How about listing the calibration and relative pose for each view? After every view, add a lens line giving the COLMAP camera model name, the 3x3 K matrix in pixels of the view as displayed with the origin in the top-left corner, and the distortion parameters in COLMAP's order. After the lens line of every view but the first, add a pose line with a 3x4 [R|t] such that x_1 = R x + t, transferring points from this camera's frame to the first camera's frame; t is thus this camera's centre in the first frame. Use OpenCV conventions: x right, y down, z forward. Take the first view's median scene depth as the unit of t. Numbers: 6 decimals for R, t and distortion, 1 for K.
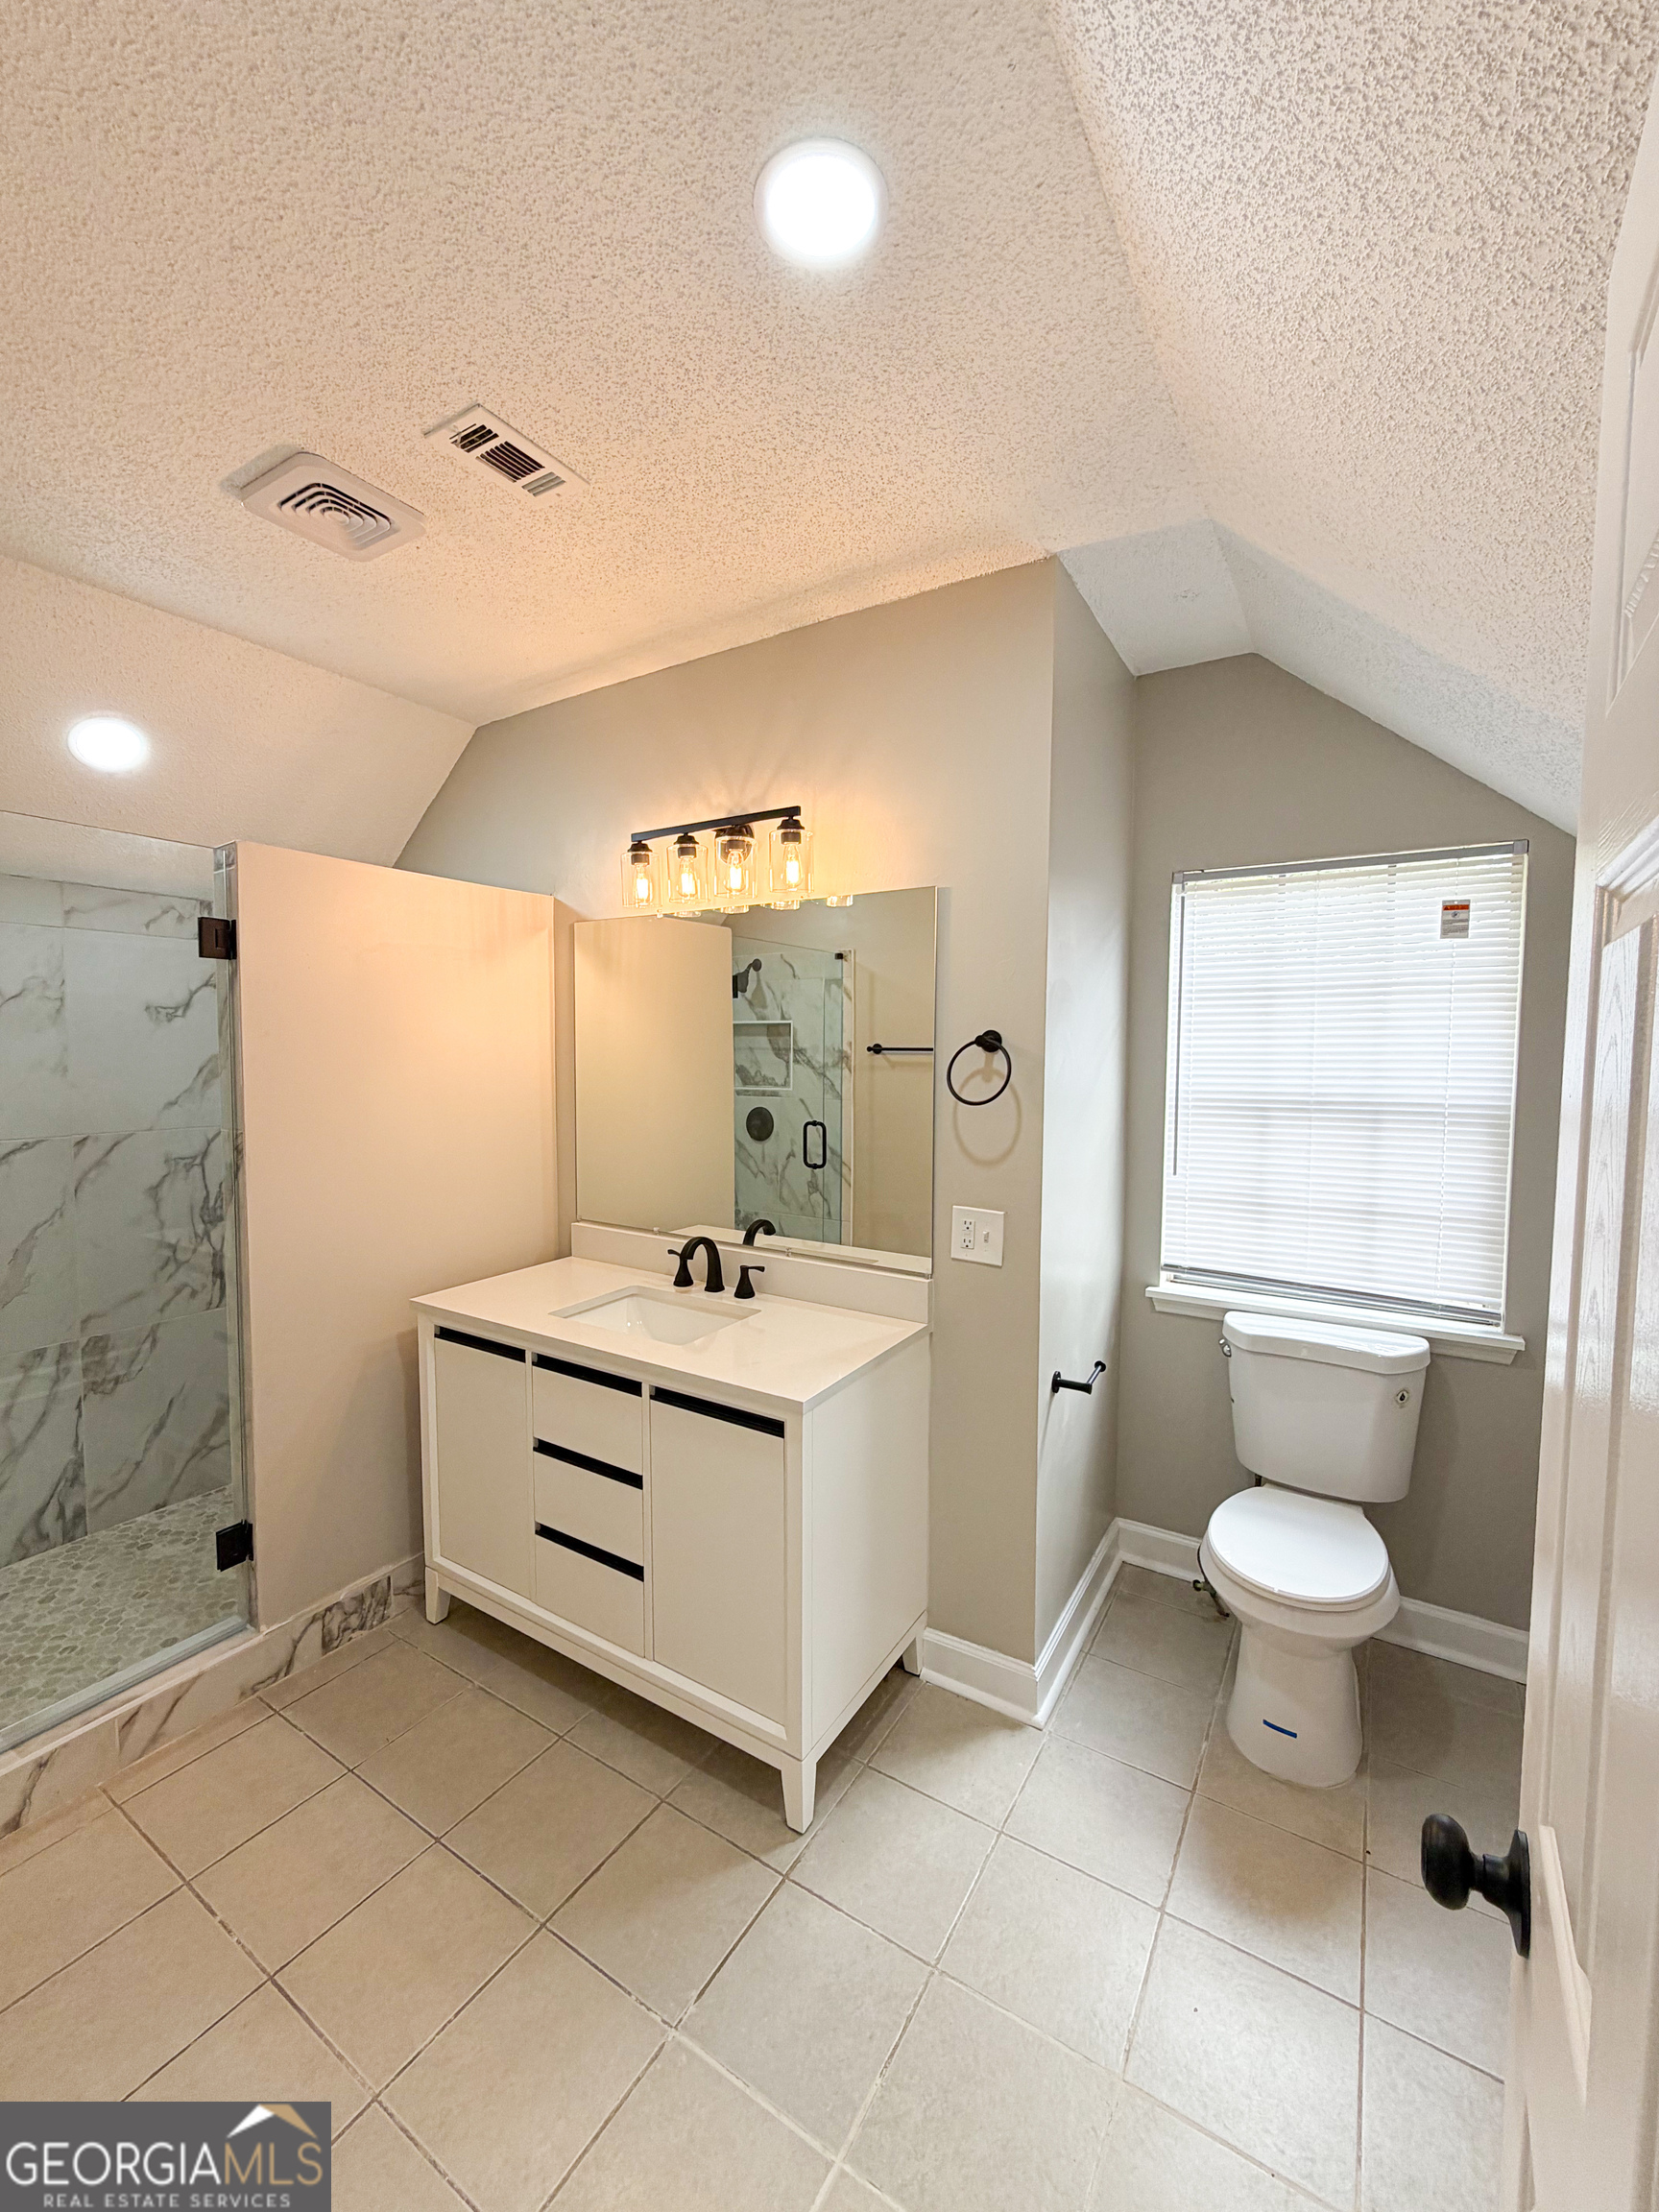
lens RADIAL K [[880.9, 0, 772.0], [0, 880.9, 1113.2], [0, 0, 1]] dist [-0.002523, -0.000109]
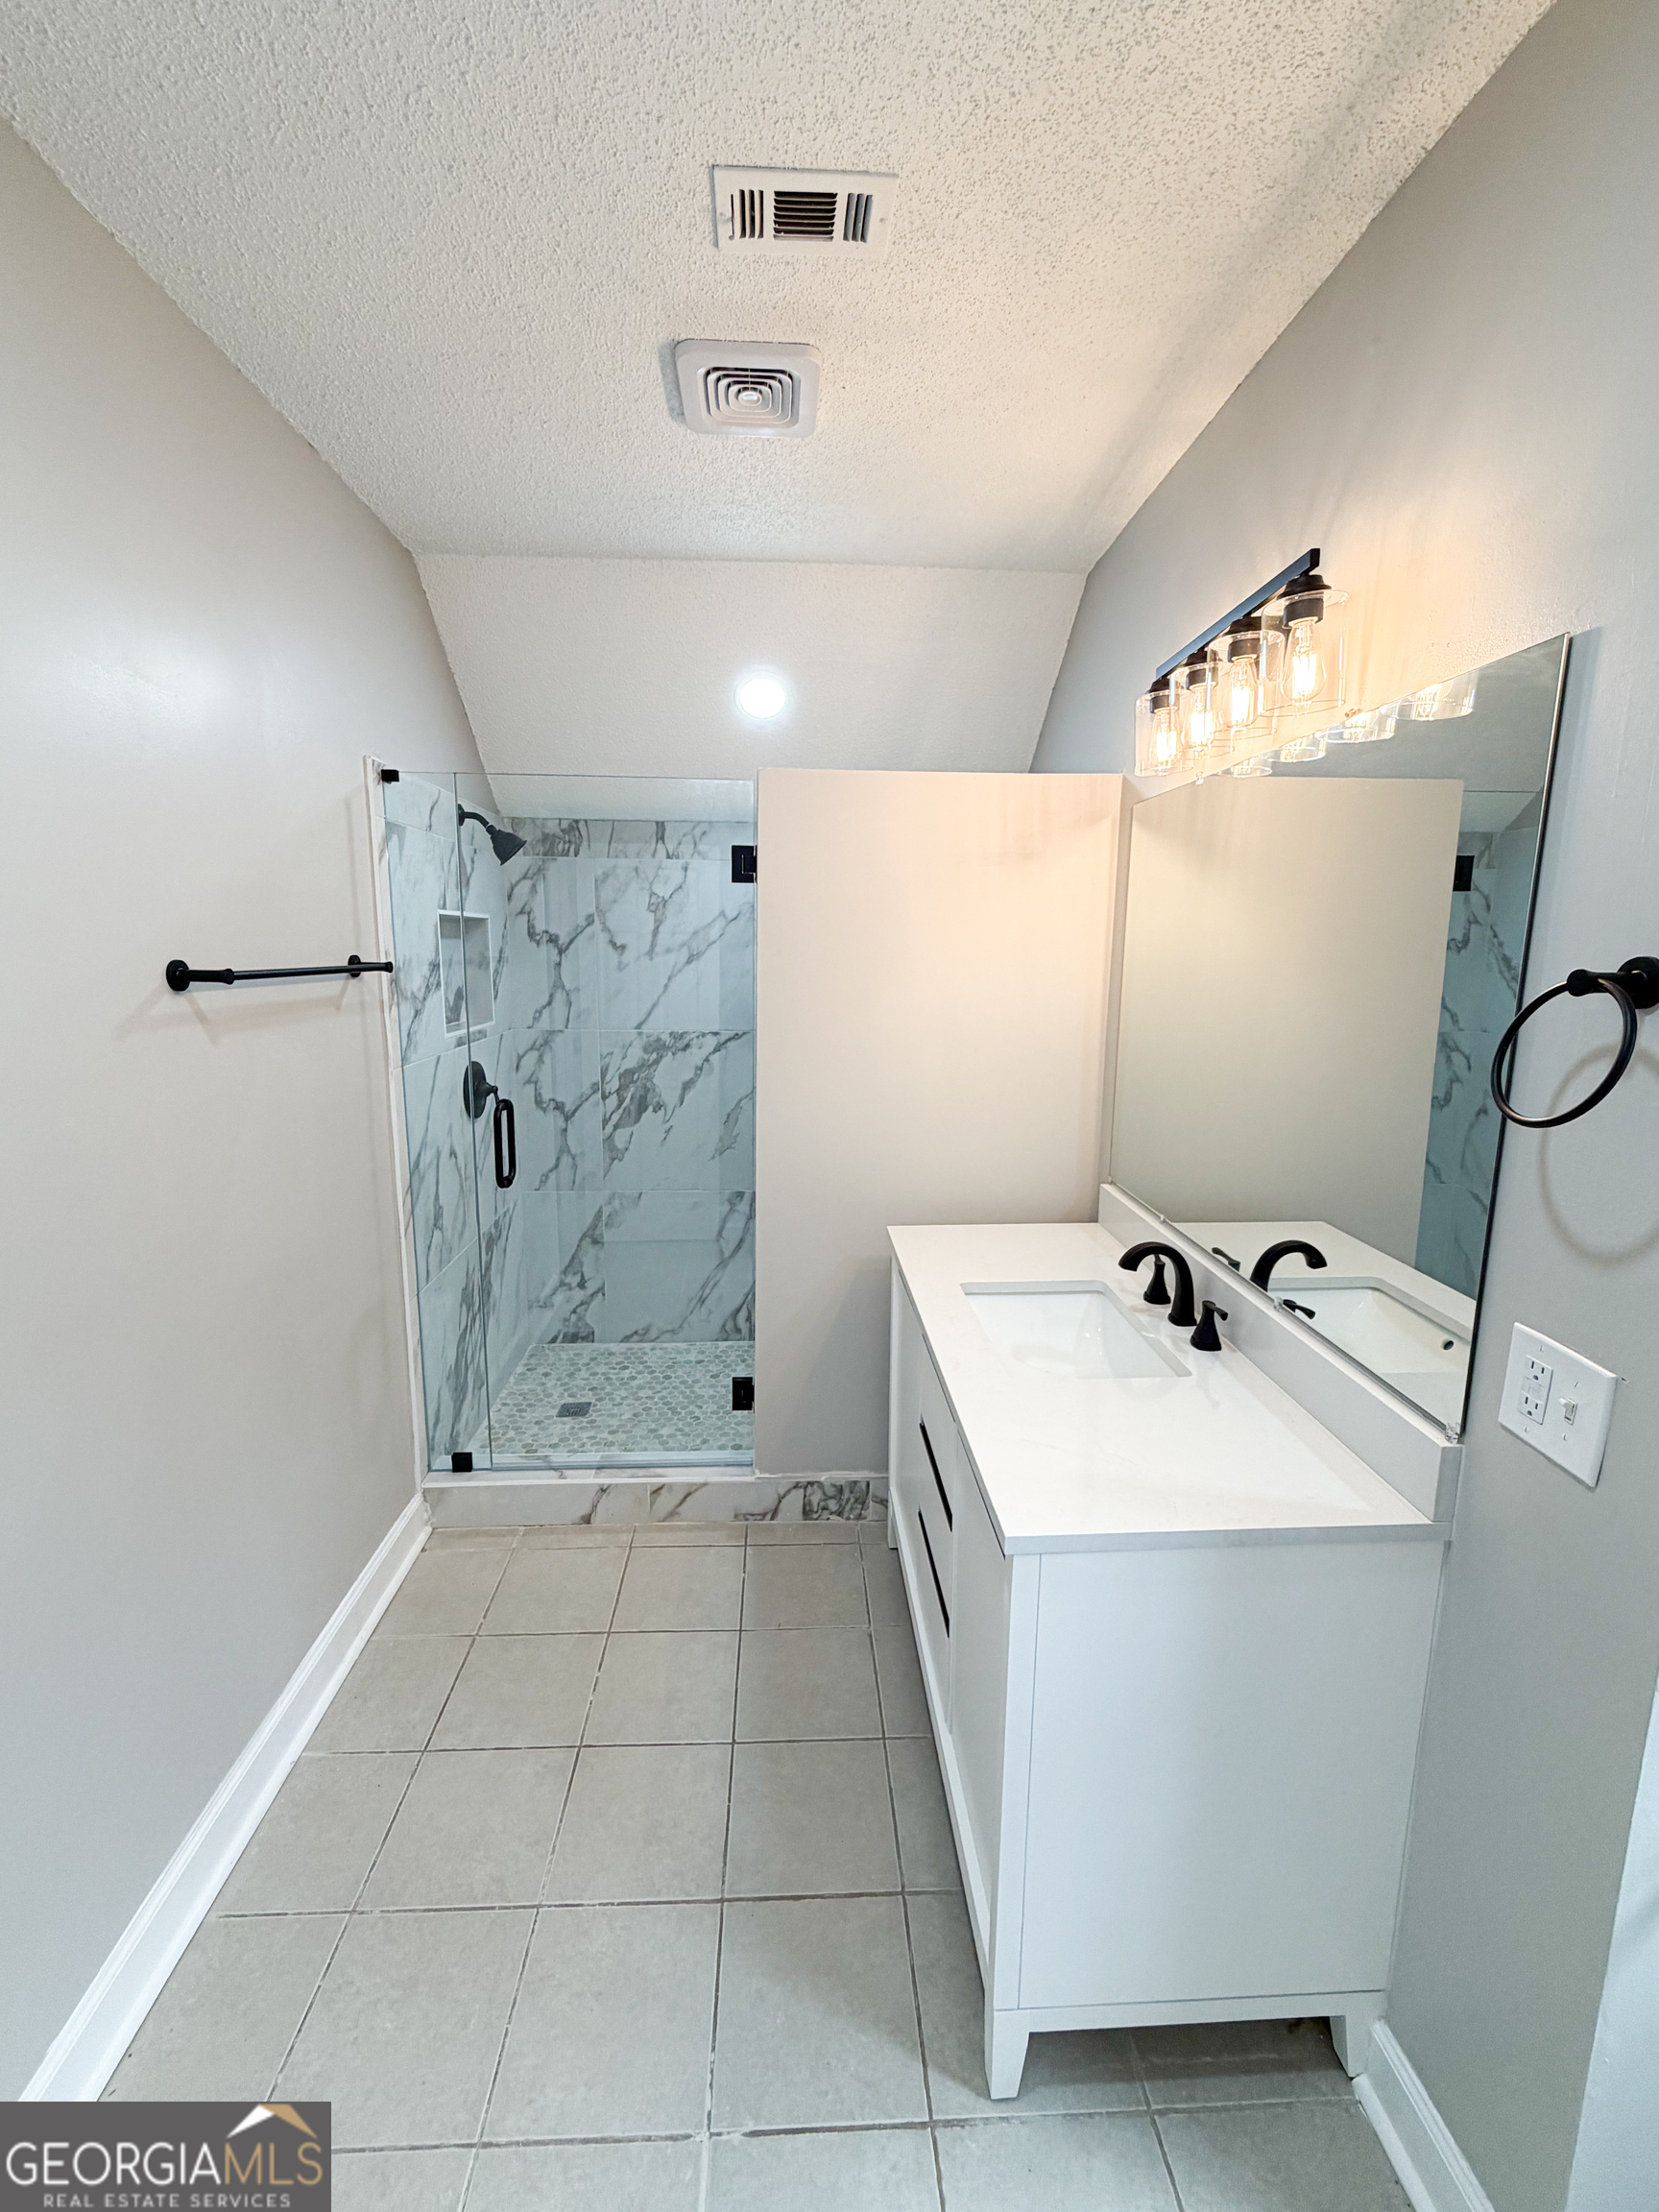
lens RADIAL K [[880.9, 0, 828.2], [0, 880.9, 1101.9], [0, 0, 1]] dist [-0.002523, -0.000109]
pose [[0.603820, 0.140051, -0.784721, 0.329338], [-0.065644, 0.989837, 0.126147, -0.049078], [0.794413, -0.024658, 0.606877, 0.399691]]
